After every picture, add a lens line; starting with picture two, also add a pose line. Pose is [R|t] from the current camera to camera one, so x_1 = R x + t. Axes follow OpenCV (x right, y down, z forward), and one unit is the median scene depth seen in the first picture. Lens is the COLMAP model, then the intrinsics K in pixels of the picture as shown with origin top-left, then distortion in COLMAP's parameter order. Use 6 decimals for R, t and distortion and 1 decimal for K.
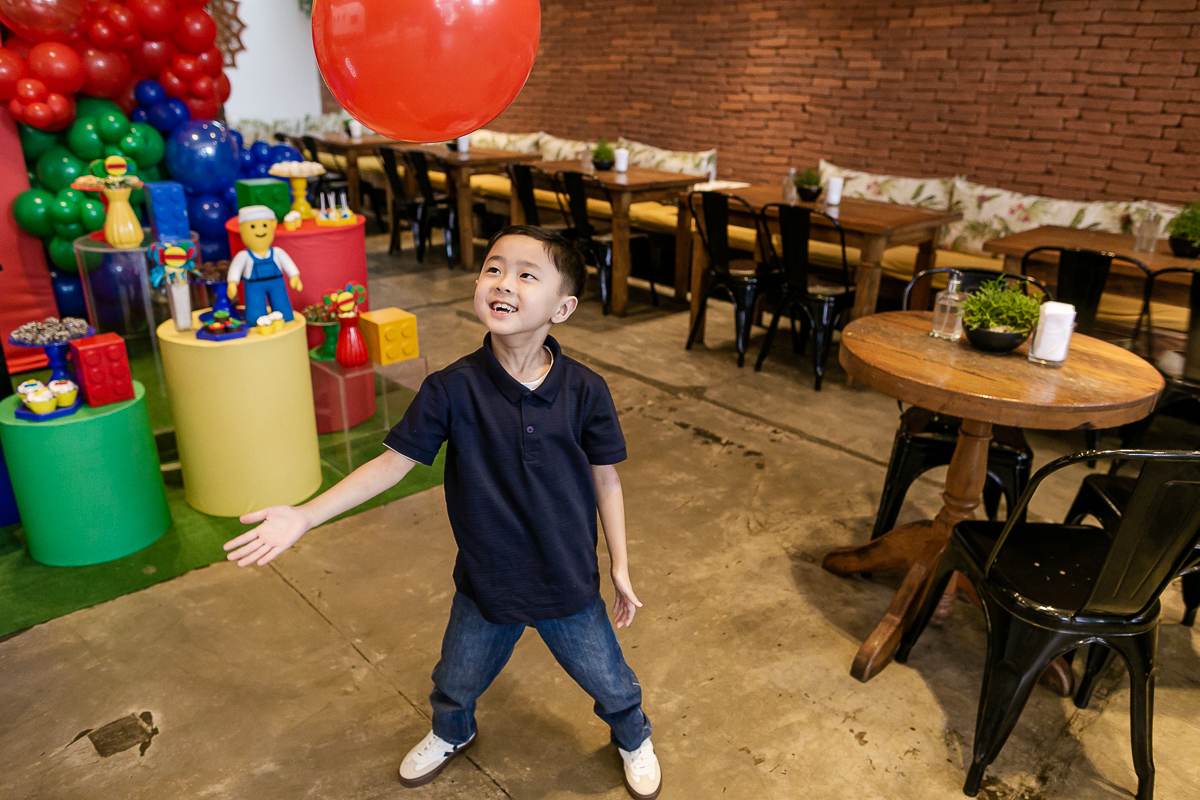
lens RADIAL K [[826.0, 0, 596.9], [0, 826.0, 402.0], [0, 0, 1]] dist [-0.026754, 0.020562]
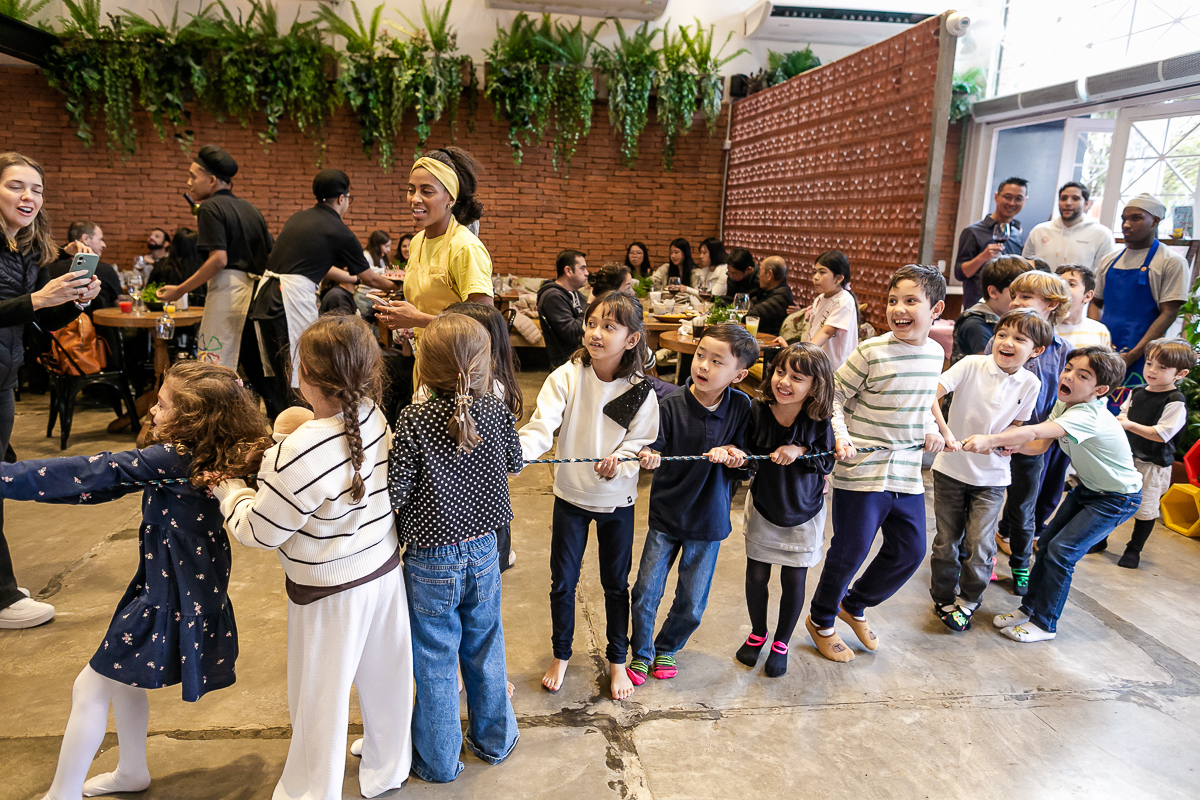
lens RADIAL K [[842.9, 0, 607.0], [0, 842.9, 377.2], [0, 0, 1]] dist [-0.046863, 0.035536]
pose [[0.578208, -0.147527, 0.802441, -0.533511], [0.284382, 0.958280, -0.028737, 0.393570], [-0.764724, 0.244816, 0.596039, -1.015193]]
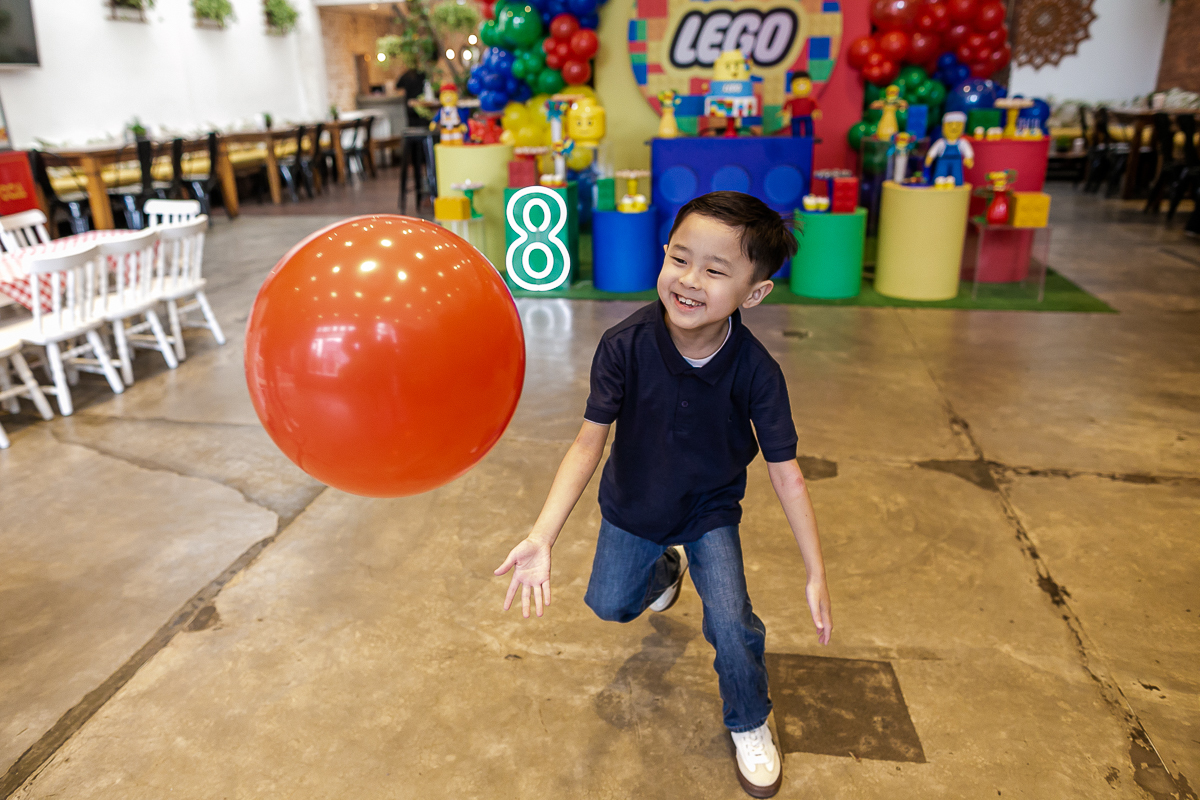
lens RADIAL K [[861.2, 0, 575.7], [0, 861.2, 384.9], [0, 0, 1]] dist [-0.050852, 0.054777]
pose [[0.570502, 0.236520, -0.786502, 0.533875], [-0.269898, 0.958440, 0.092450, 0.285078], [0.775682, 0.159533, 0.610629, -0.477320]]
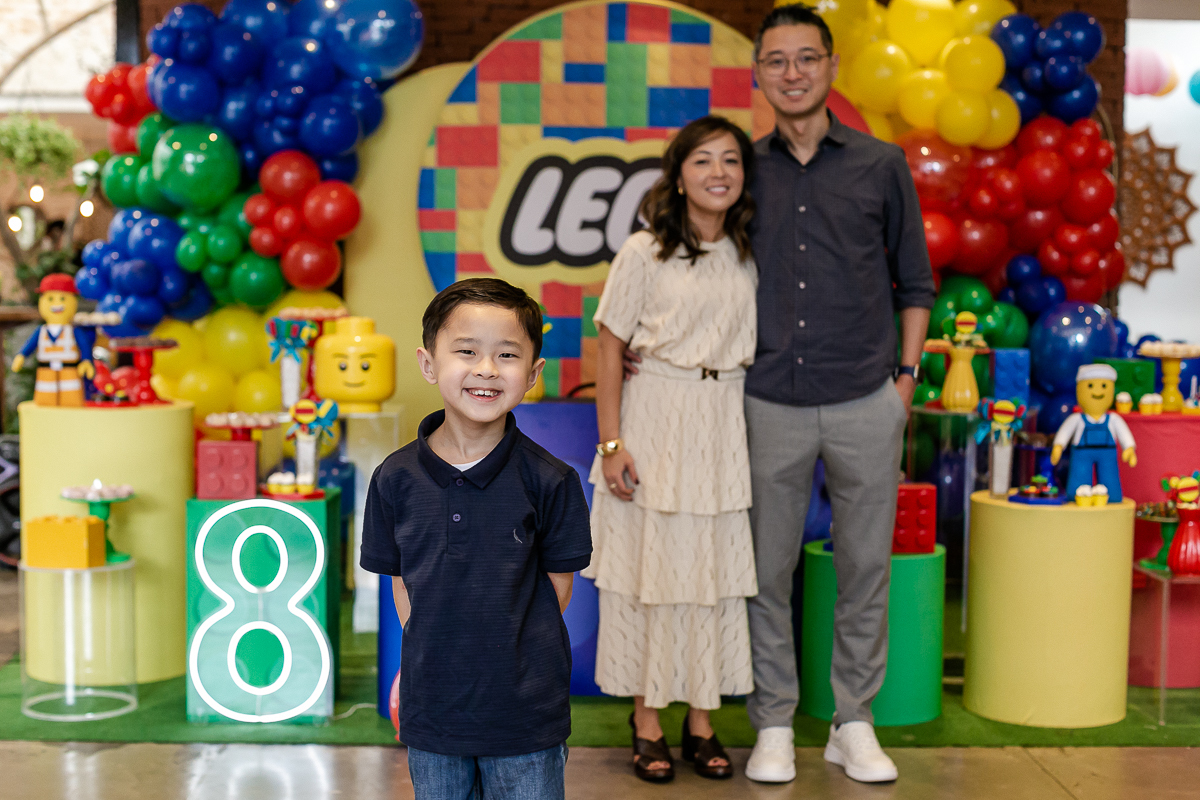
lens RADIAL K [[1769.5, 0, 591.7], [0, 1769.5, 392.7], [0, 0, 1]] dist [-0.121894, 0.000000]
pose [[0.741083, 0.023134, -0.671015, 0.362324], [-0.244846, 0.939895, -0.238009, 0.303662], [0.625177, 0.340680, 0.702204, -0.525074]]
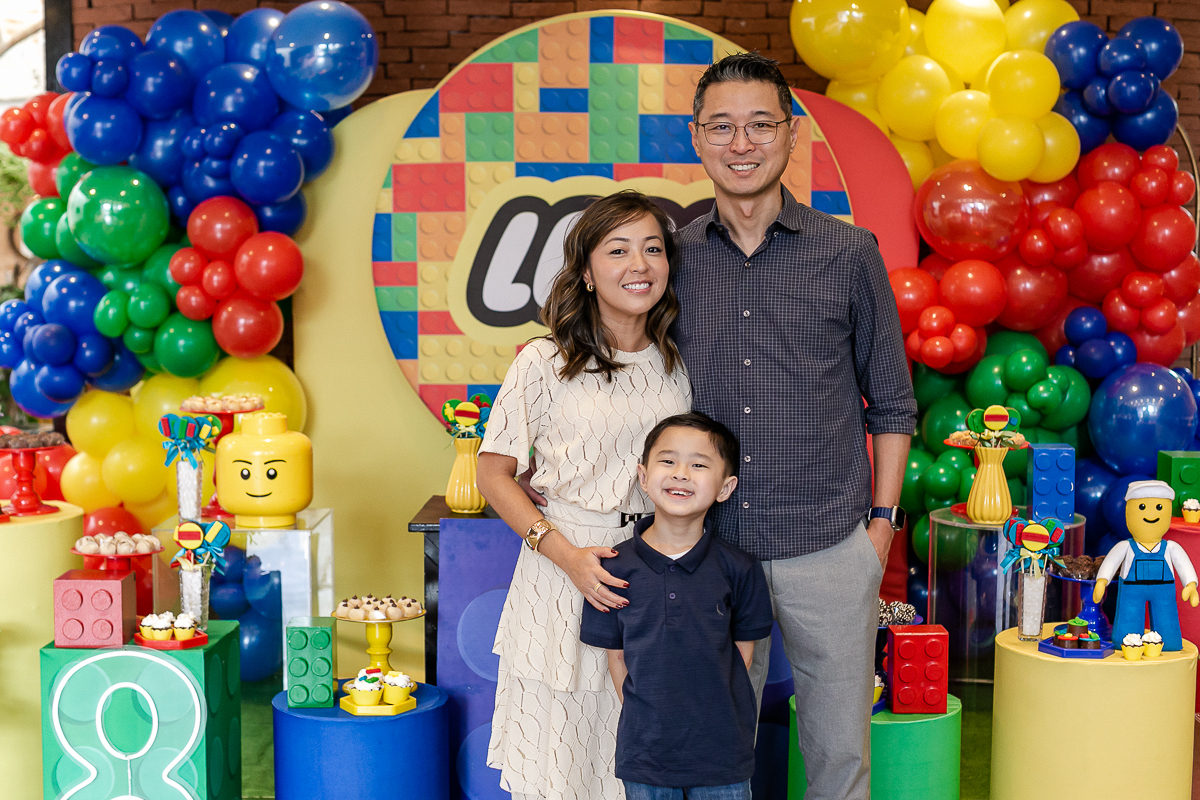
lens RADIAL K [[1832.5, 0, 597.9], [0, 1832.5, 392.6], [0, 0, 1]] dist [-0.105384, 0.000000]
pose [[0.703537, 0.029604, -0.710042, 0.293868], [-0.251917, 0.944640, -0.210224, 0.114870], [0.664510, 0.326772, 0.672046, -0.319743]]
